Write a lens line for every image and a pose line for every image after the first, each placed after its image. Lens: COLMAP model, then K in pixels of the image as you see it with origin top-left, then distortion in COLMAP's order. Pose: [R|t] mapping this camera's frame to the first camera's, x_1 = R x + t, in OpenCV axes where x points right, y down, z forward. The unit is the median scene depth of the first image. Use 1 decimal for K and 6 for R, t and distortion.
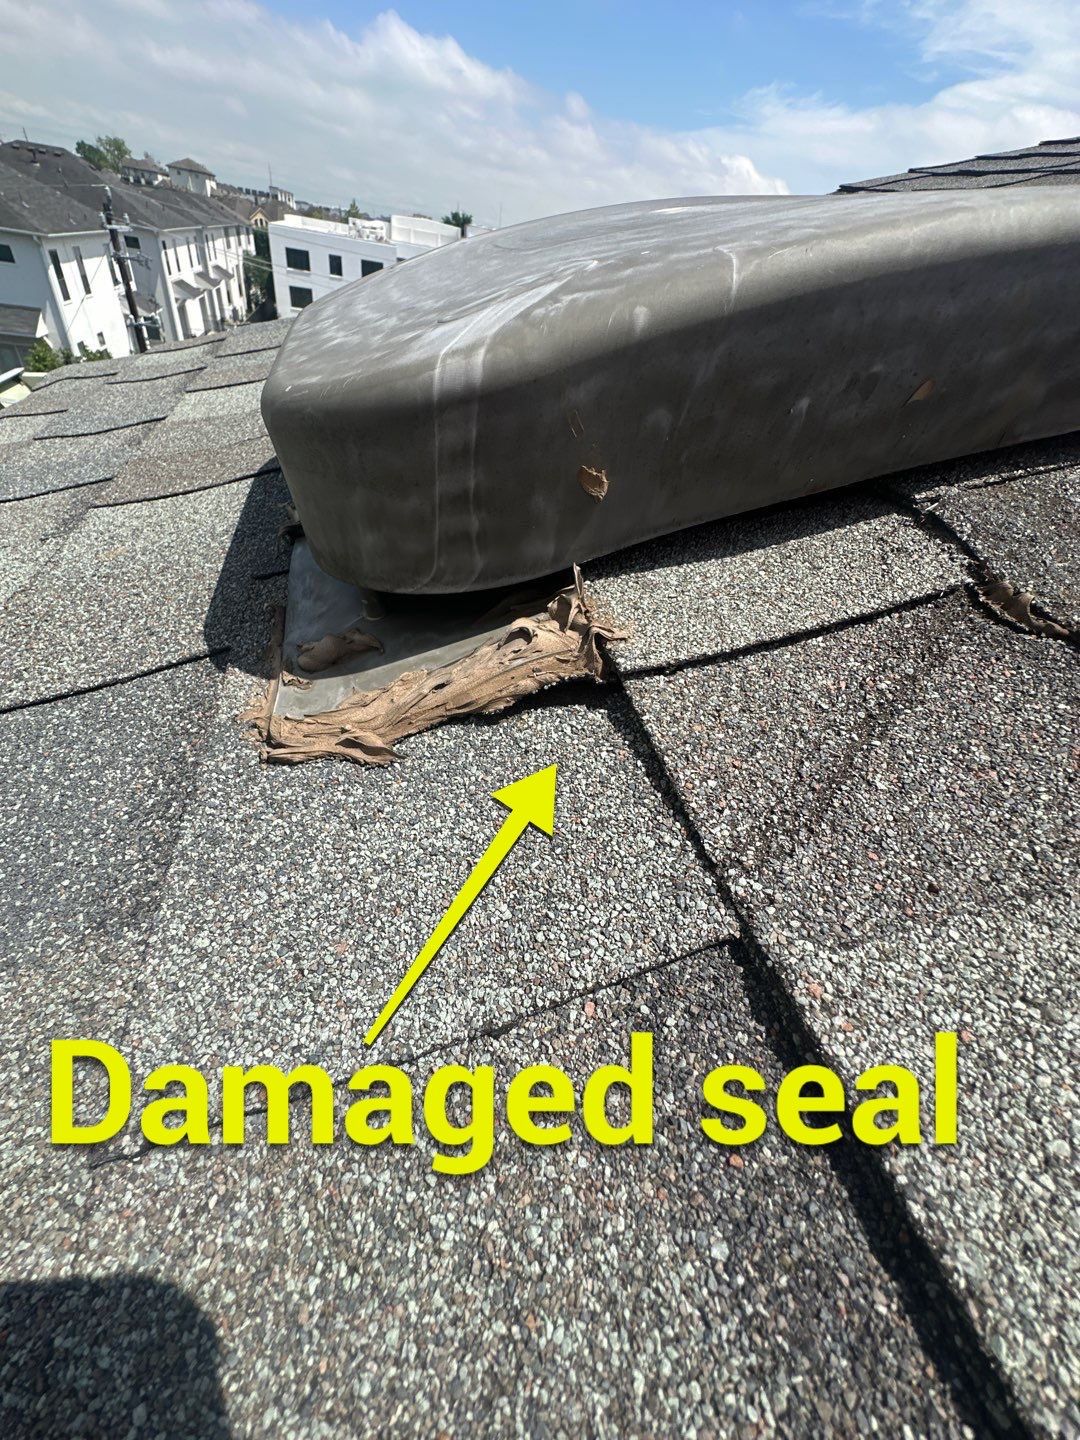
lens RADIAL K [[574.7, 0, 539.5], [0, 574.7, 718.3], [0, 0, 1]] dist [-0.002060, -0.000116]
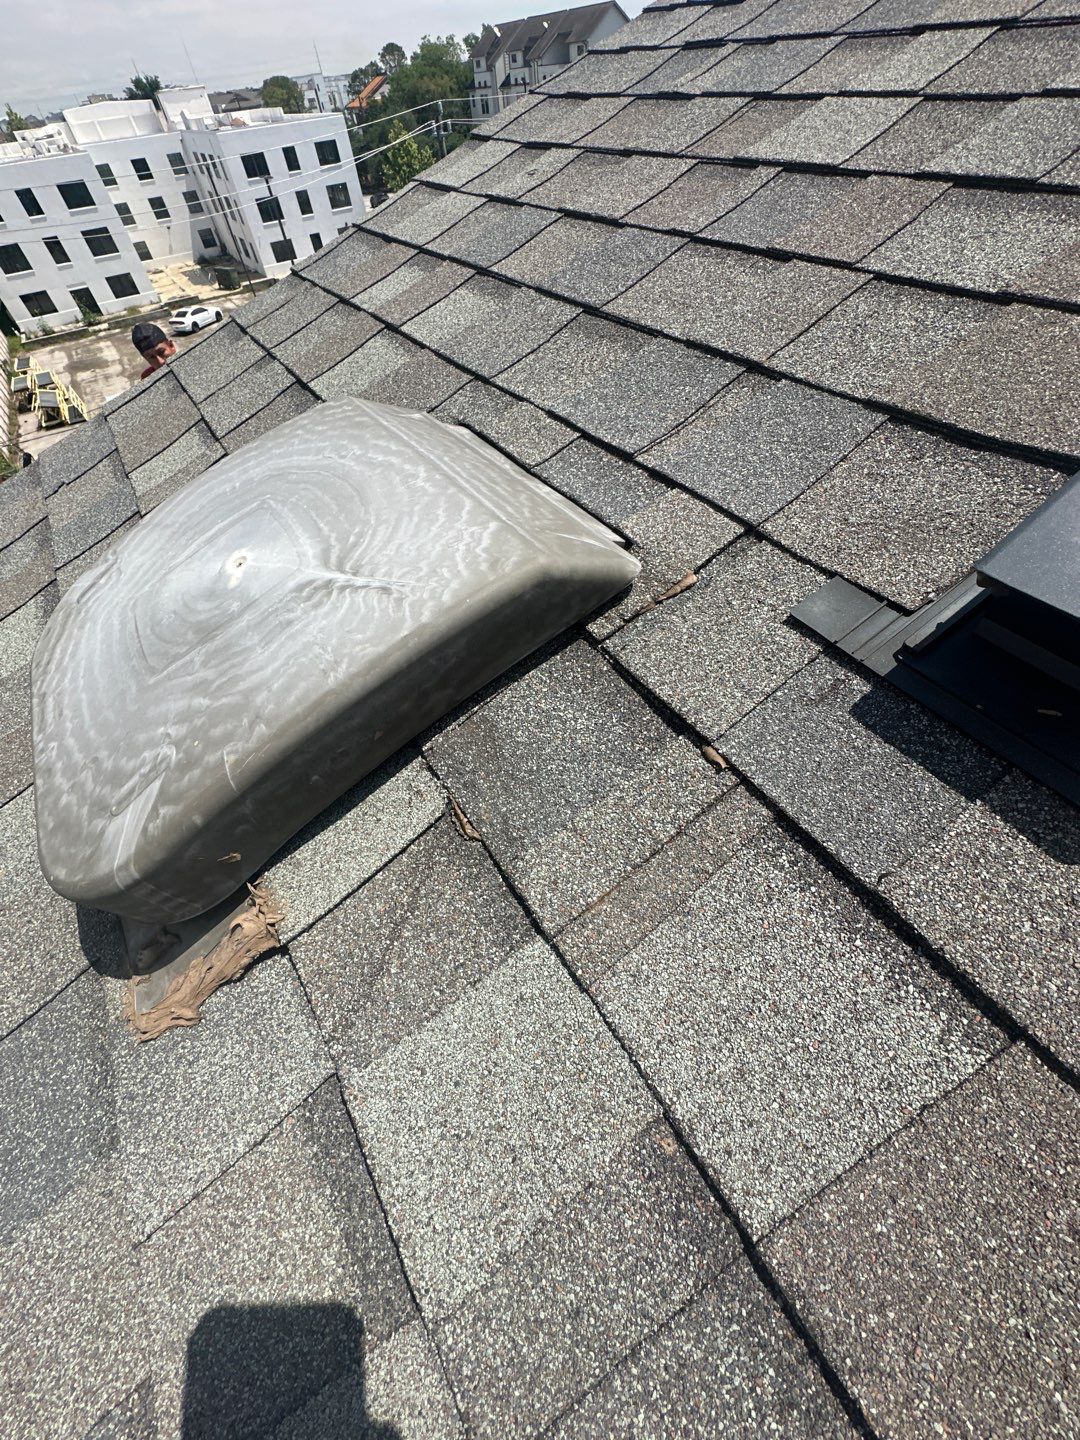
lens RADIAL K [[574.7, 0, 541.6], [0, 574.7, 721.5], [0, 0, 1]] dist [-0.002060, -0.000116]
pose [[0.922193, -0.385015, 0.036386, 1.352136], [0.371537, 0.908145, 0.192958, -0.939831], [-0.107335, -0.164426, 0.980532, -1.059493]]
